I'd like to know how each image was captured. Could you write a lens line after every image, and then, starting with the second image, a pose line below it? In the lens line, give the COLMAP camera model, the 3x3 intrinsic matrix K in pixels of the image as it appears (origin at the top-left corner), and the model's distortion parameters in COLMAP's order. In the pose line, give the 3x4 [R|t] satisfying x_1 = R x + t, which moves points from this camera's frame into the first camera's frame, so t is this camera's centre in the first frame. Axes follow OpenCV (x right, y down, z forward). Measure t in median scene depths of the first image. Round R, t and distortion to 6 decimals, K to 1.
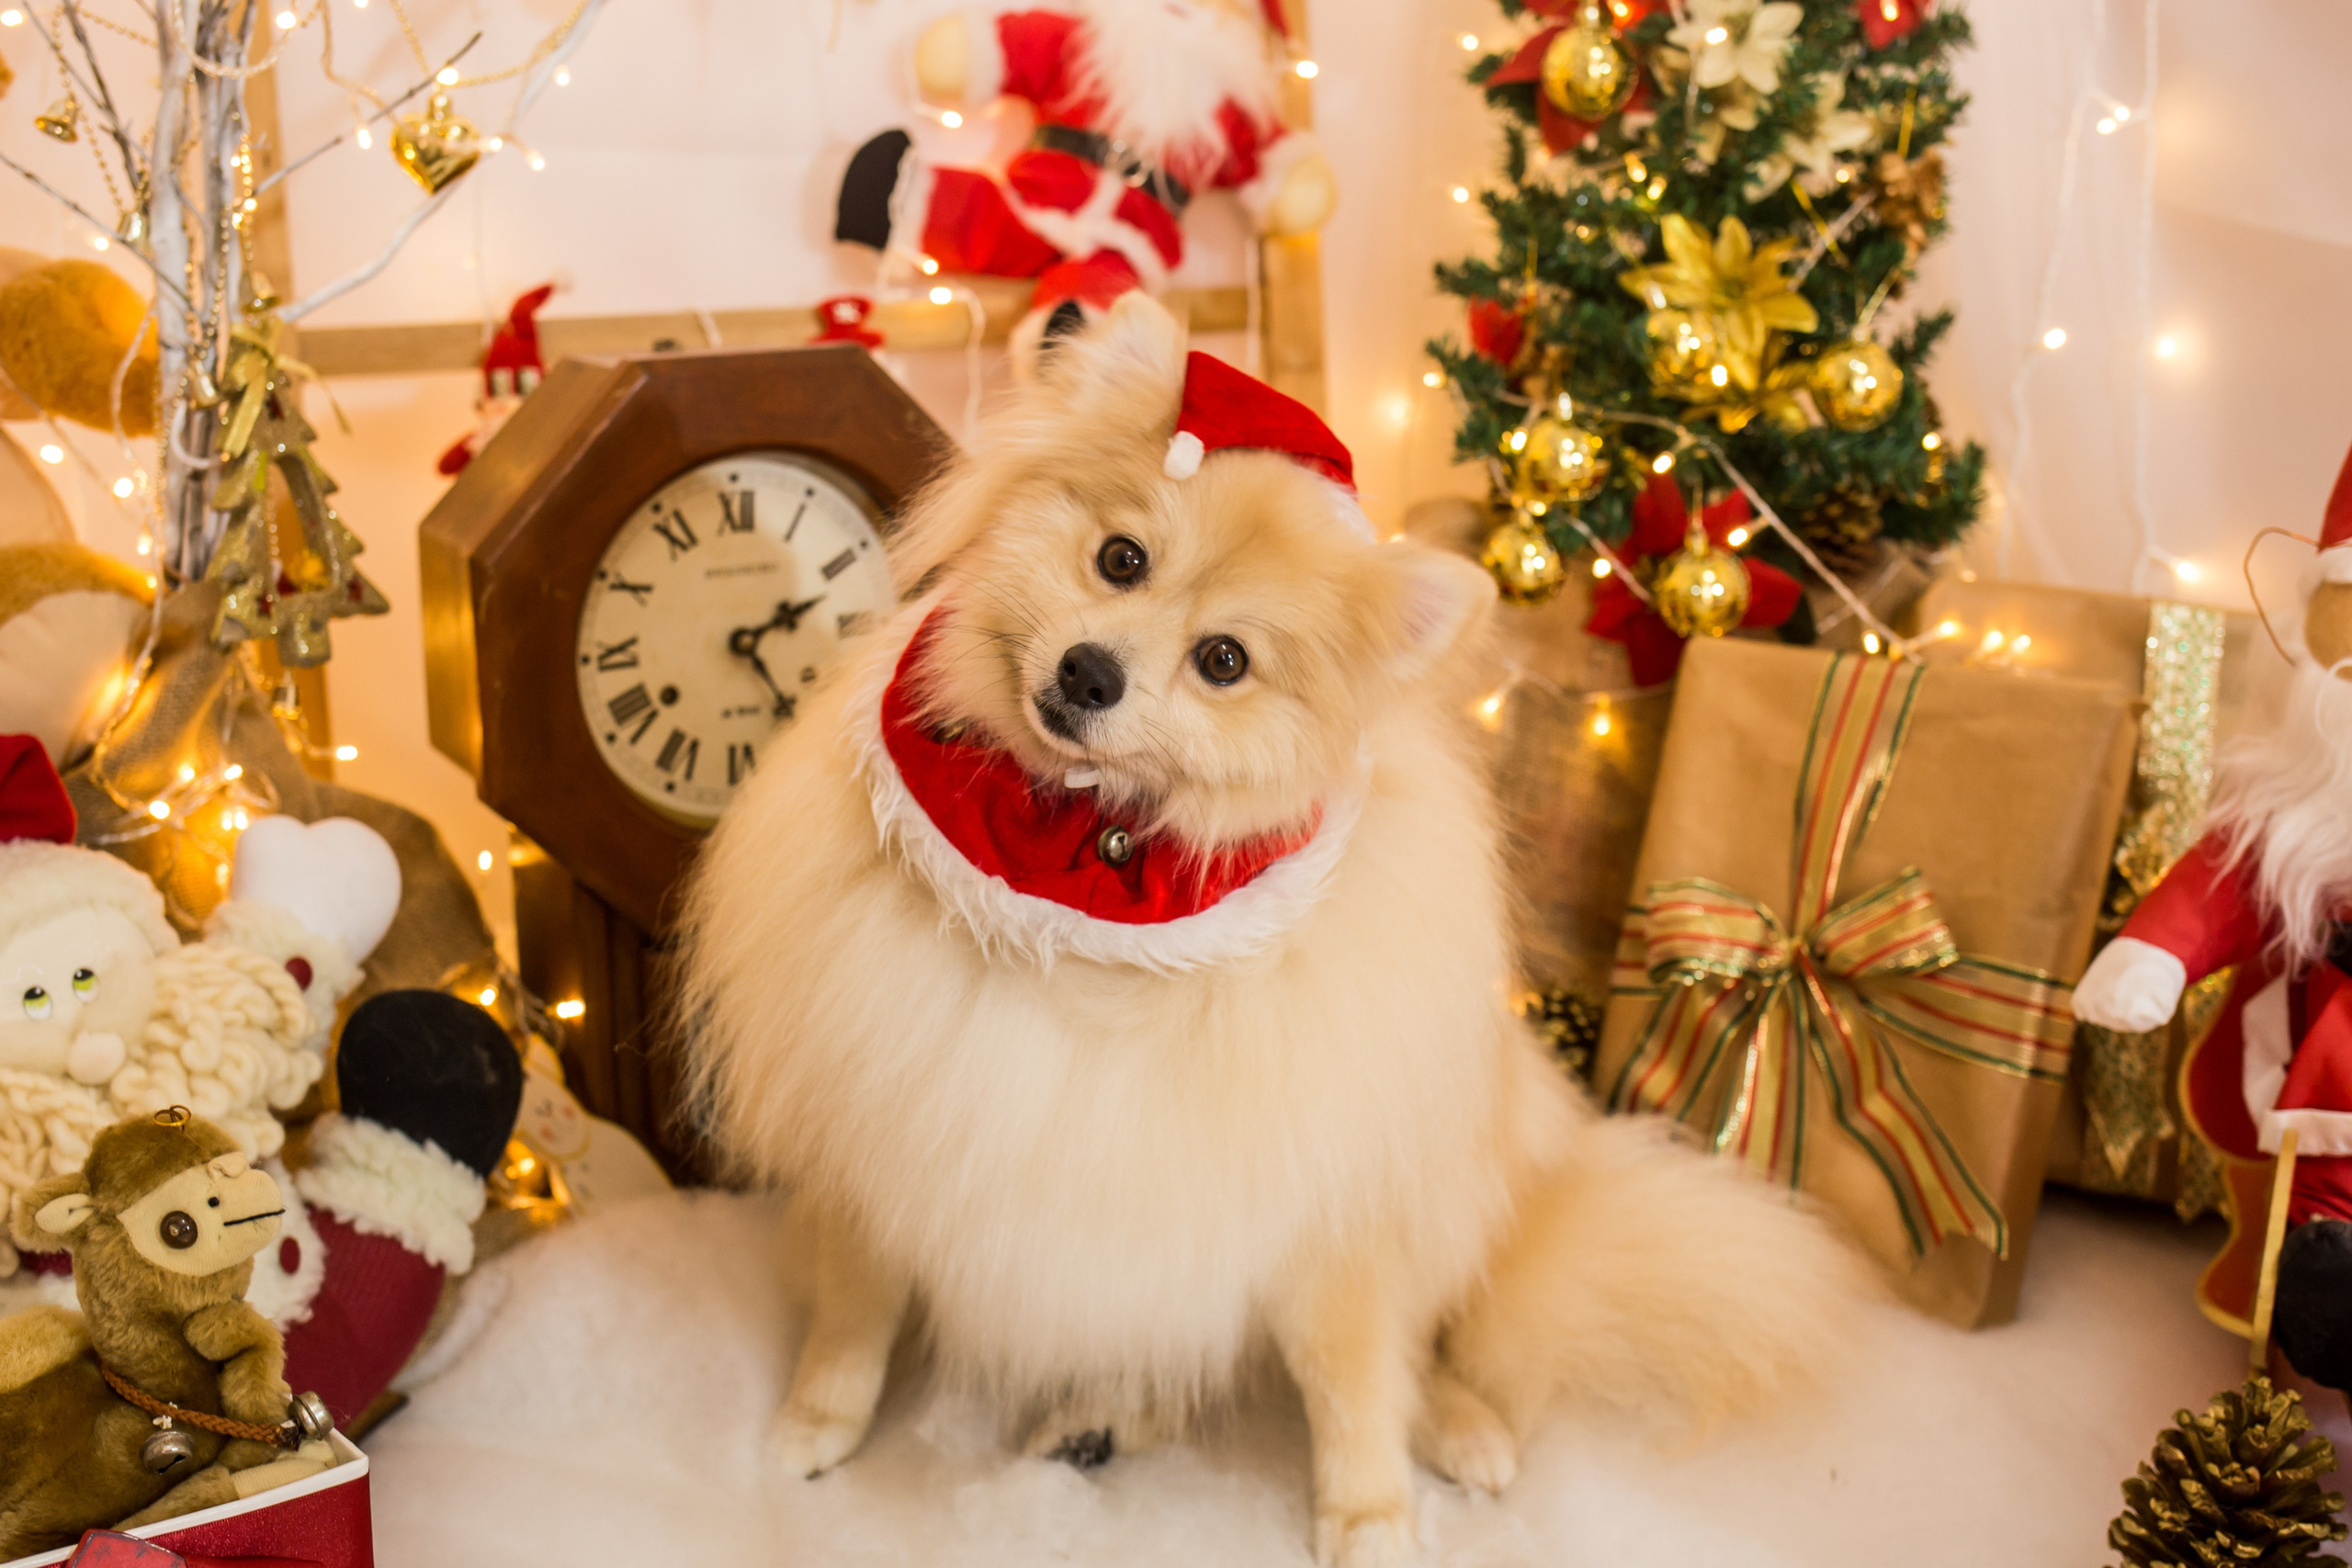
lens RADIAL K [[2491.9, 0, 1158.6], [0, 2491.9, 765.0], [0, 0, 1]] dist [-0.036088, 0.000000]
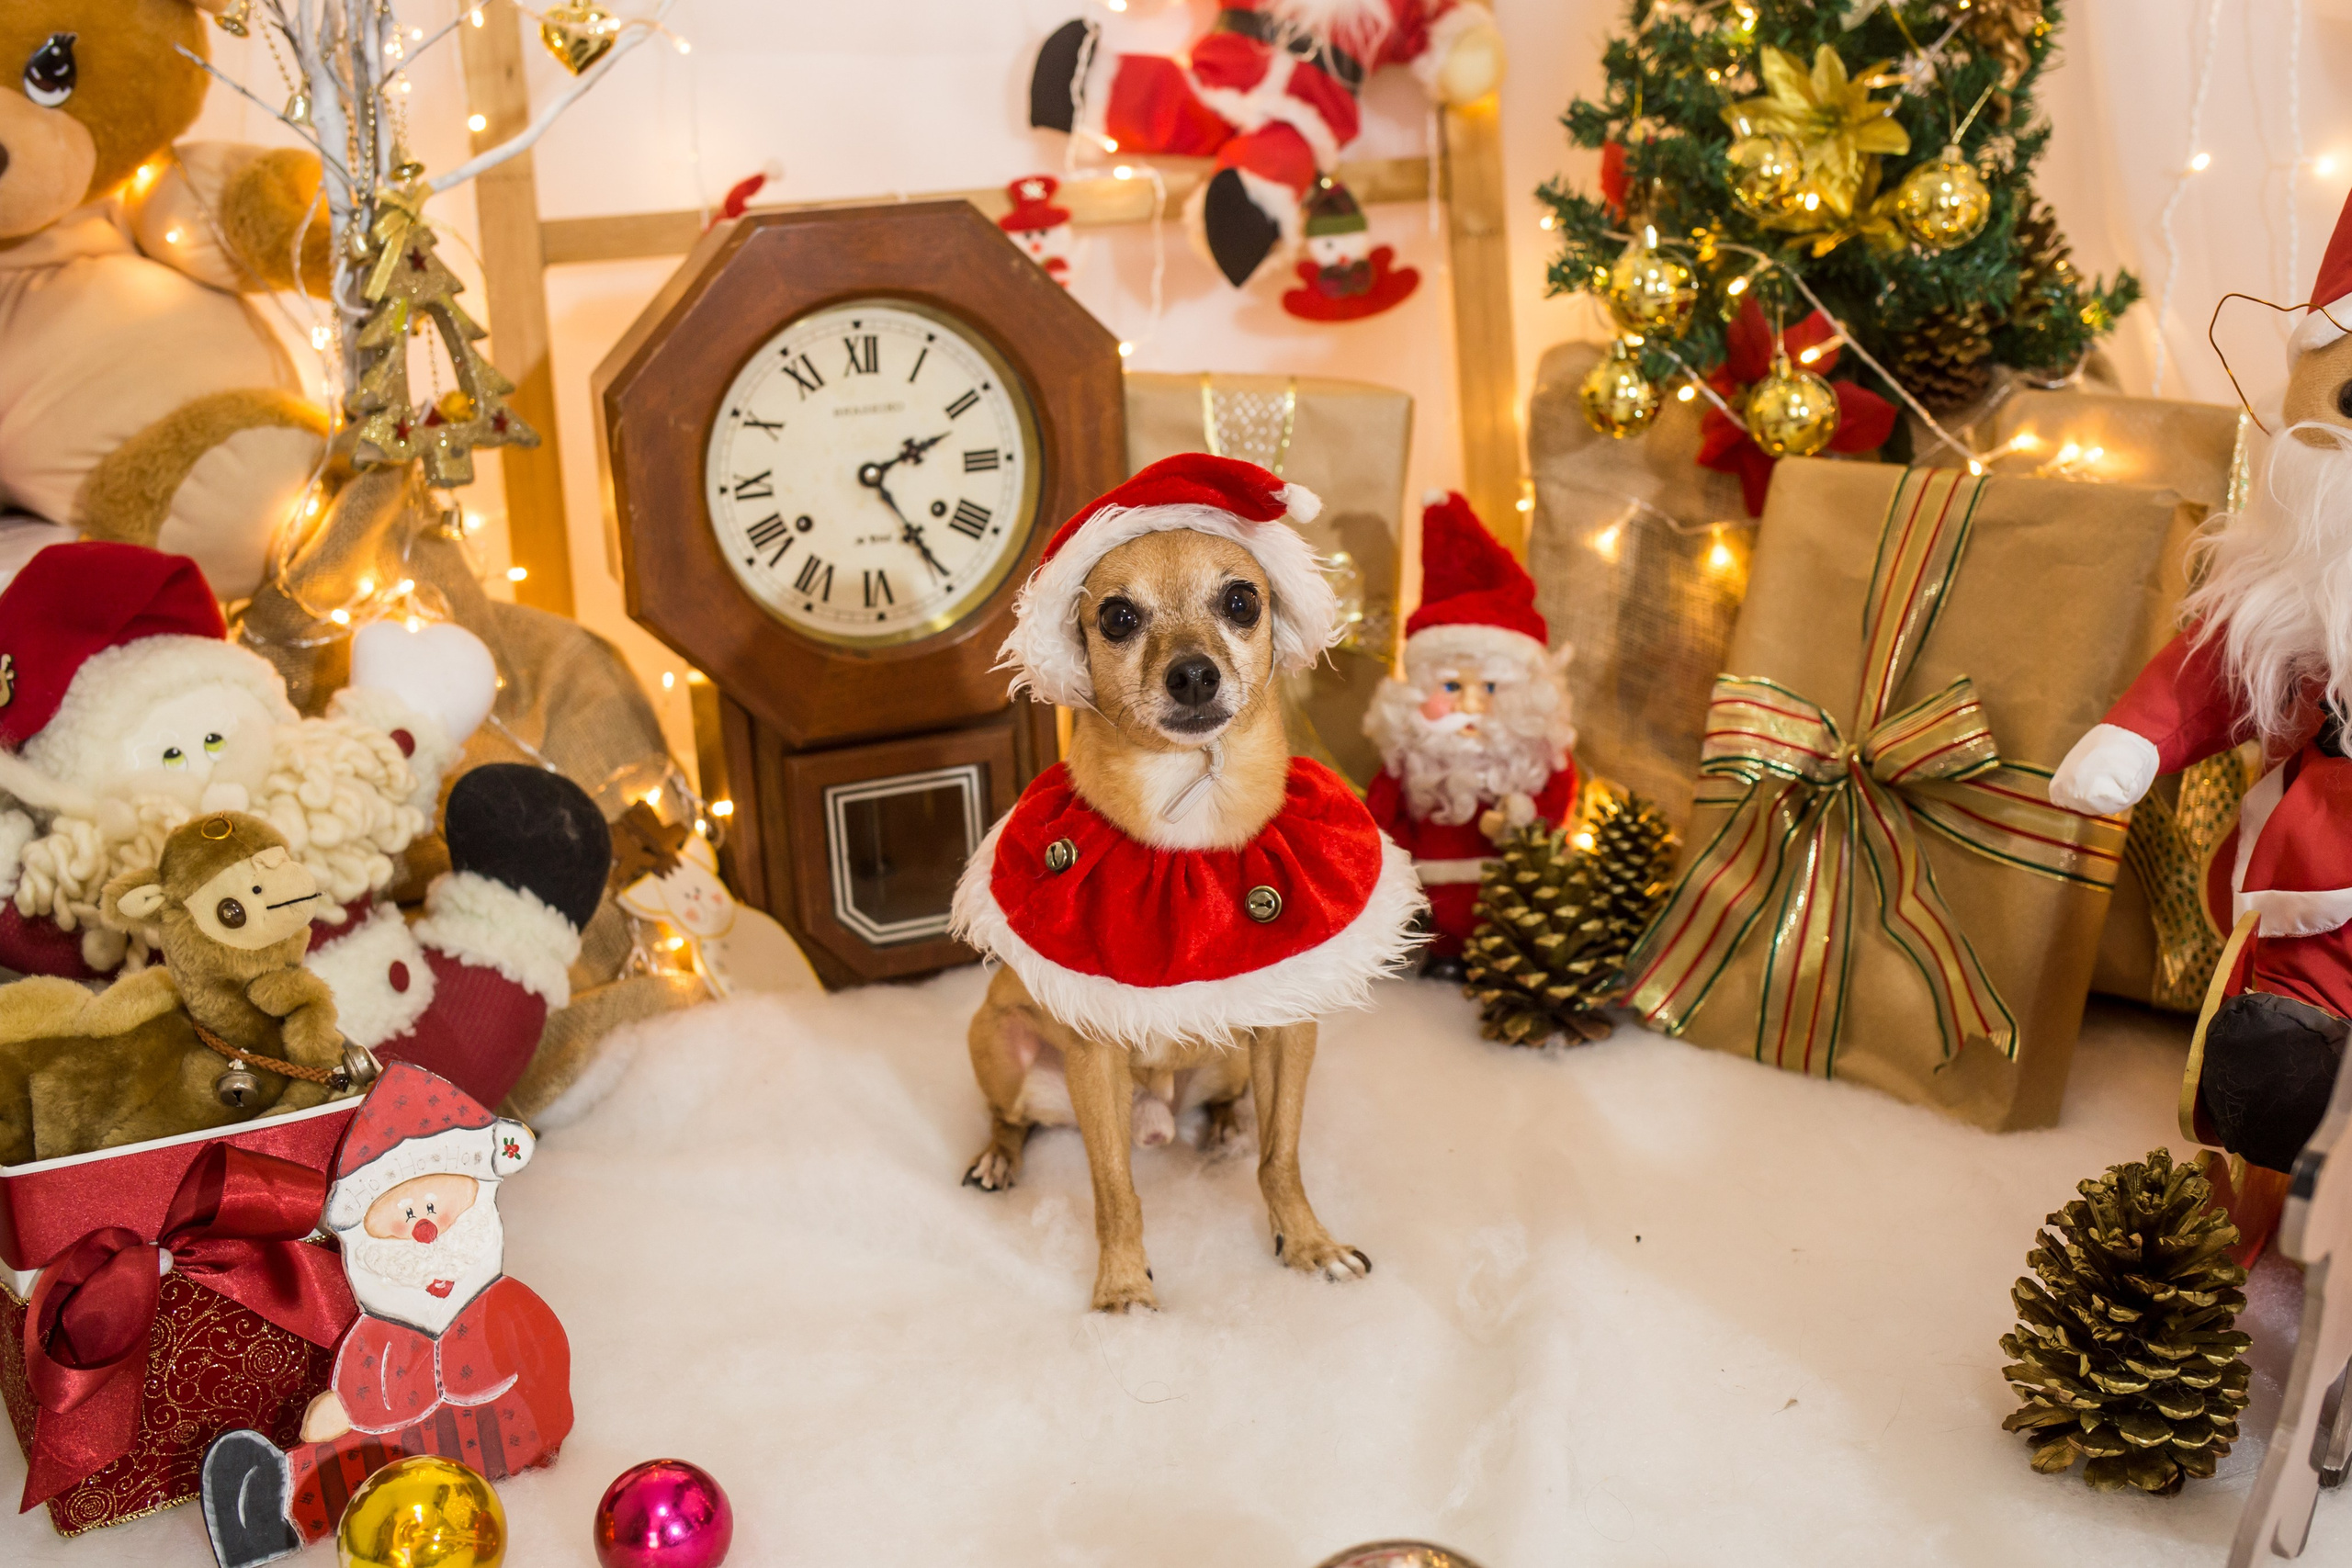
lens RADIAL K [[2348.1, 0, 1258.1], [0, 2348.1, 770.7], [0, 0, 1]] dist [-0.037342, 0.000000]
pose [[0.979735, 0.005207, -0.200232, 0.207905], [-0.001223, 0.999799, 0.020015, 0.059843], [0.200296, -0.019365, 0.979544, 0.015394]]
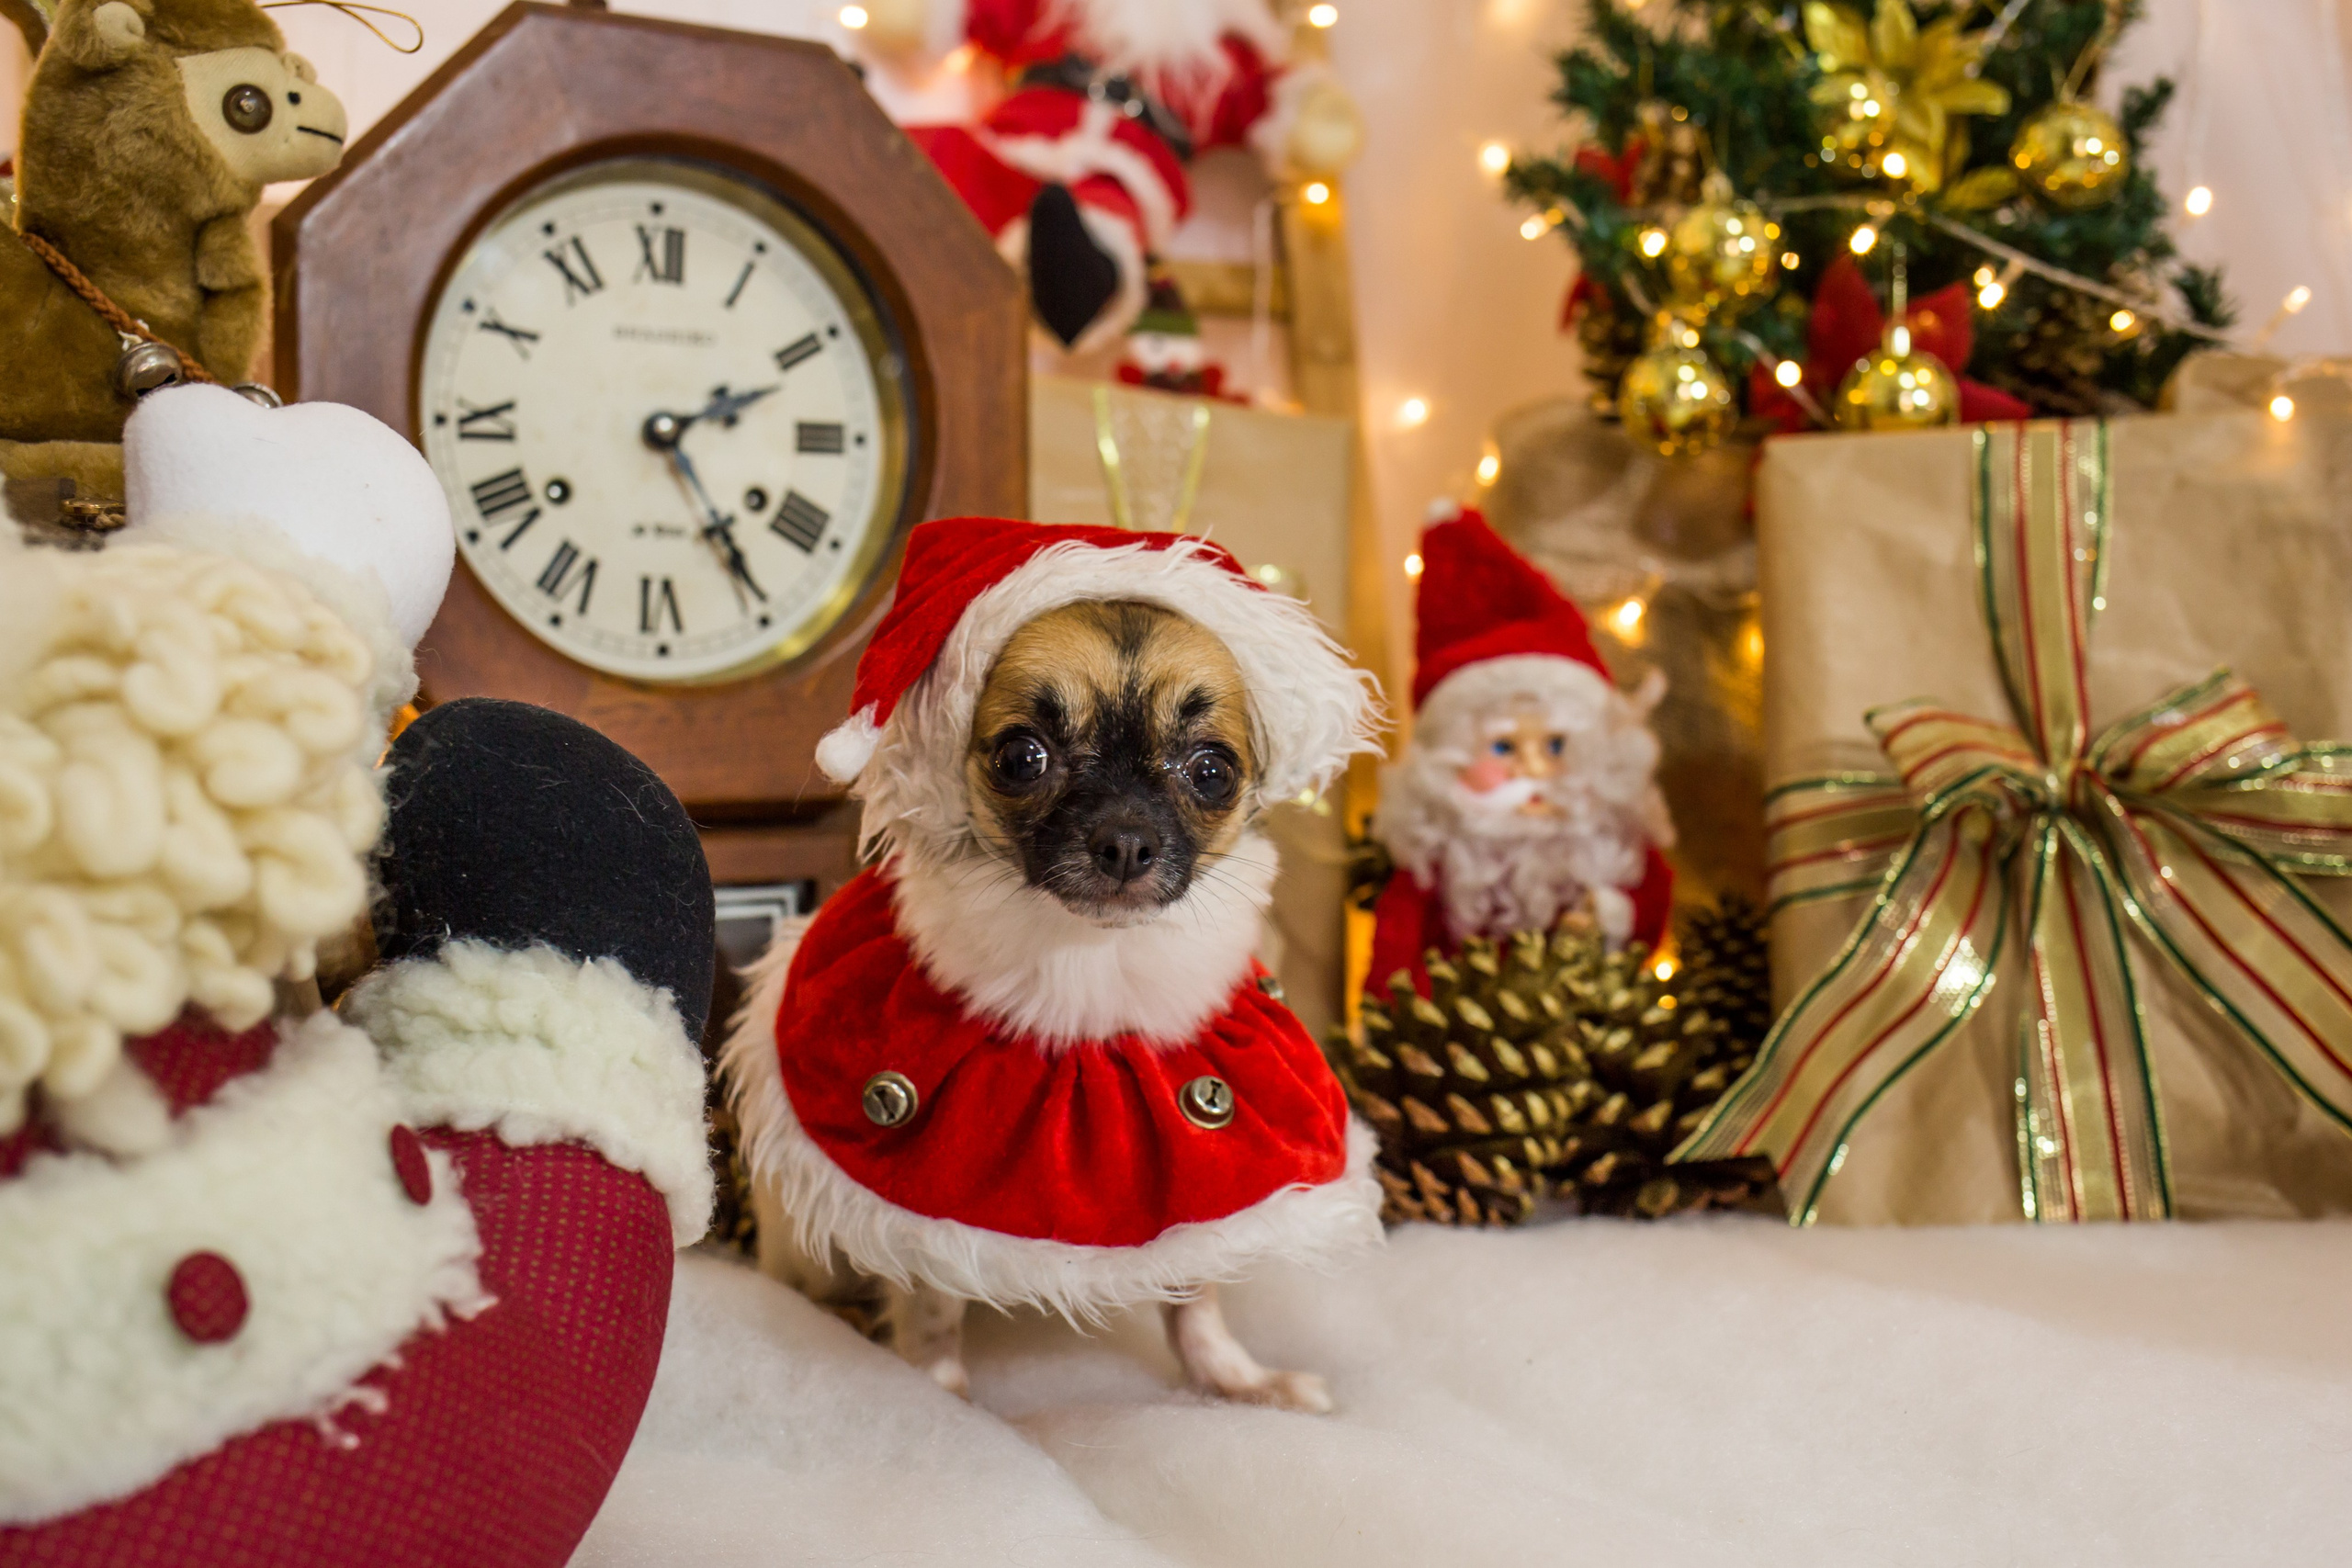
lens RADIAL K [[2348.1, 0, 1244.9], [0, 2348.1, 686.6], [0, 0, 1]] dist [-0.037342, 0.000000]
pose [[0.994245, -0.029617, 0.102954, -0.071251], [0.058679, 0.954598, -0.292061, 0.228119], [-0.089630, 0.296421, 0.950842, 0.358578]]
